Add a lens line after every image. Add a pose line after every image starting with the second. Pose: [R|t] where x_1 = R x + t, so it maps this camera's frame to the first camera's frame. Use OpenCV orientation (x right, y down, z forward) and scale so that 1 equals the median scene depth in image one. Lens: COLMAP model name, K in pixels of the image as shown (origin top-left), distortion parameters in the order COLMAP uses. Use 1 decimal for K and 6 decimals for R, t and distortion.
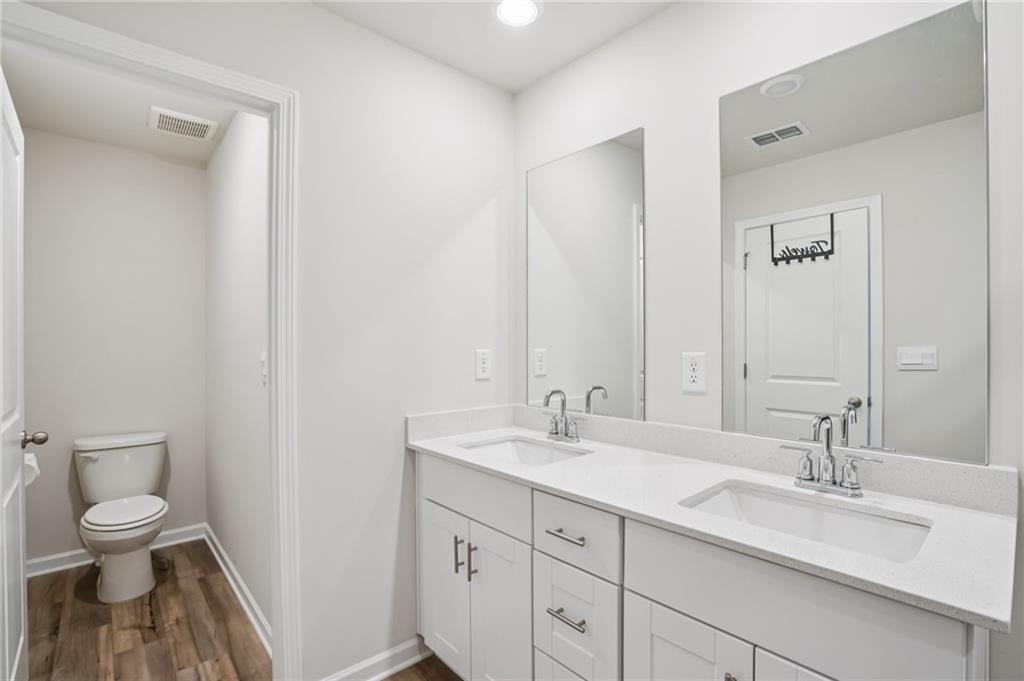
lens RADIAL K [[471.7, 0, 507.6], [0, 471.7, 333.7], [0, 0, 1]] dist [-0.055080, 0.020120]
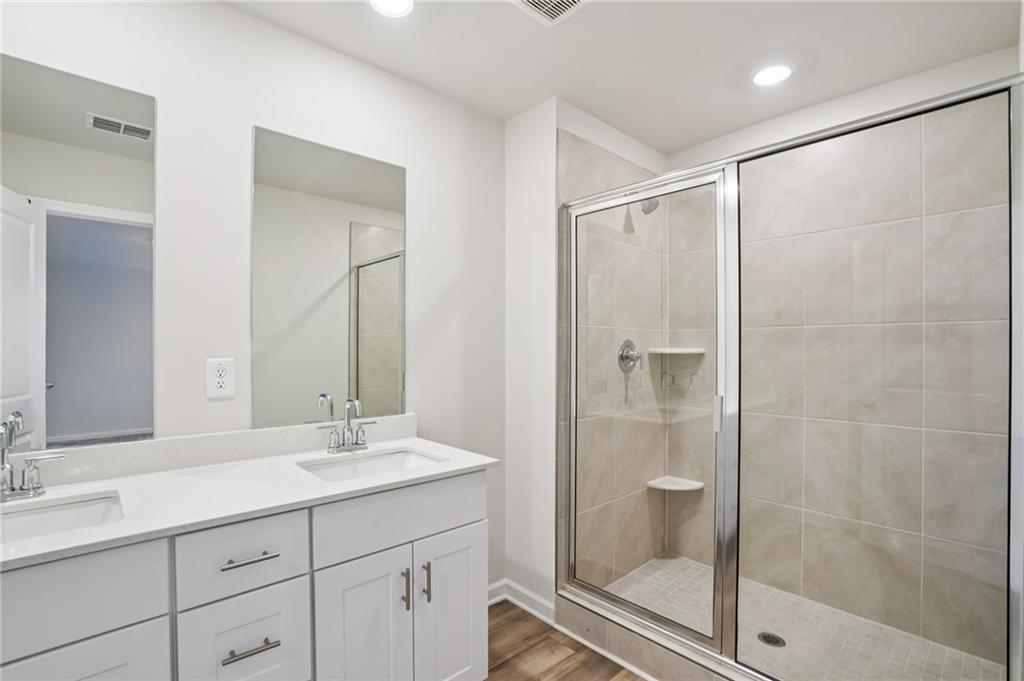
lens RADIAL K [[471.7, 0, 507.6], [0, 471.7, 333.7], [0, 0, 1]] dist [-0.055080, 0.020120]
pose [[-0.032370, 0.040289, 0.998664, -0.725896], [-0.024776, 0.998848, -0.041100, 0.014332], [-0.999169, -0.026074, -0.031334, 0.480193]]
